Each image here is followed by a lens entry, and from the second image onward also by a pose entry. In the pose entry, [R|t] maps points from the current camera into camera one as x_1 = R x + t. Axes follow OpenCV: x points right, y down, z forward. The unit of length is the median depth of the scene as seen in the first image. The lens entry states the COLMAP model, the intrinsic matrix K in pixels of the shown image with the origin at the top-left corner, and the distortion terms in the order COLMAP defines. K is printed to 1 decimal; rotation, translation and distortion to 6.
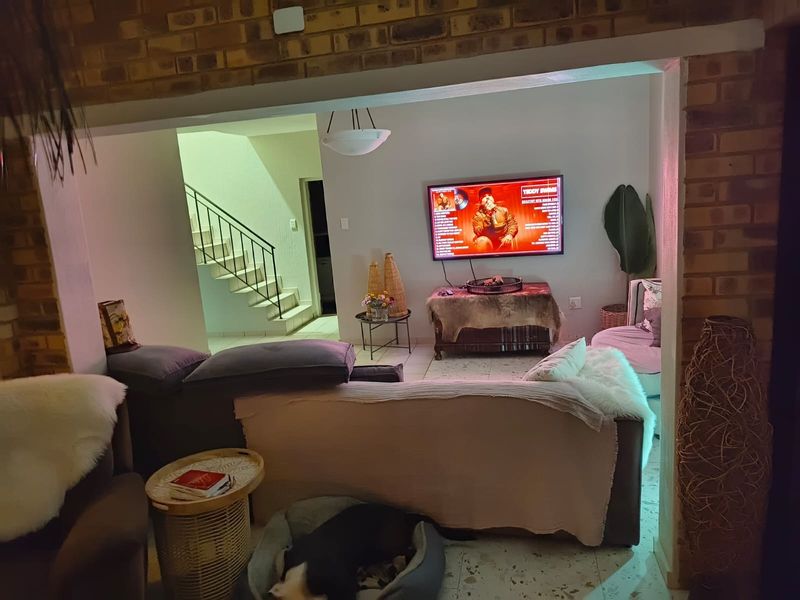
lens RADIAL K [[550.7, 0, 396.5], [0, 550.7, 297.0], [0, 0, 1]] dist [0.100185, -0.101504]
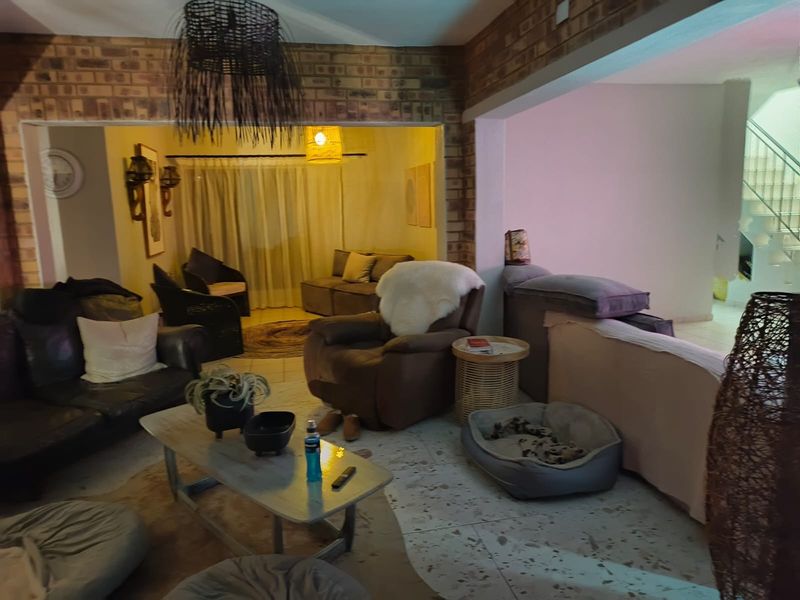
lens RADIAL K [[557.2, 0, 402.2], [0, 557.2, 298.9], [0, 0, 1]] dist [0.030084, -0.028866]
pose [[0.413842, 0.208982, -0.886037, 0.944443], [-0.157486, 0.975054, 0.156421, 0.005033], [0.896623, 0.074805, 0.436430, 0.160803]]
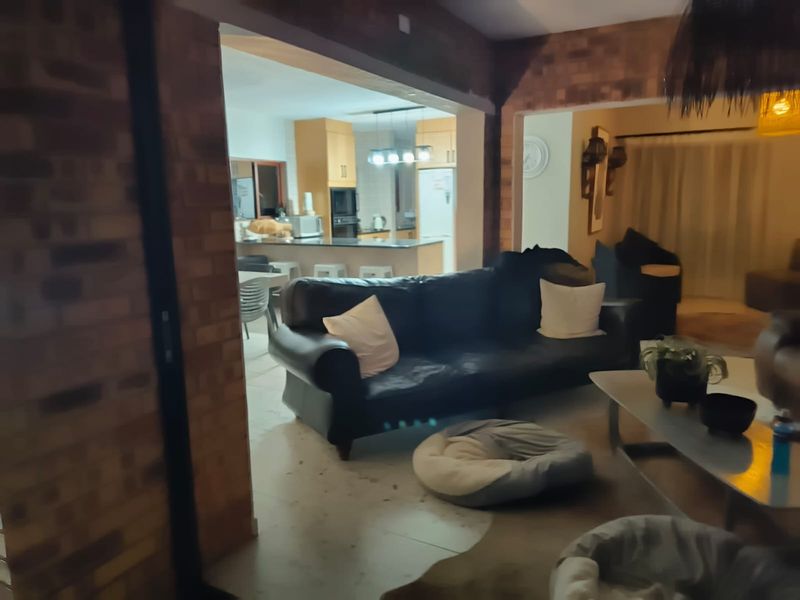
lens RADIAL K [[557.2, 0, 402.2], [0, 557.2, 298.9], [0, 0, 1]] dist [0.030084, -0.028866]
pose [[-0.280729, 0.245294, -0.927913, 1.027735], [-0.124841, 0.949245, 0.288703, 0.034675], [0.951633, 0.196889, -0.235858, 0.049760]]
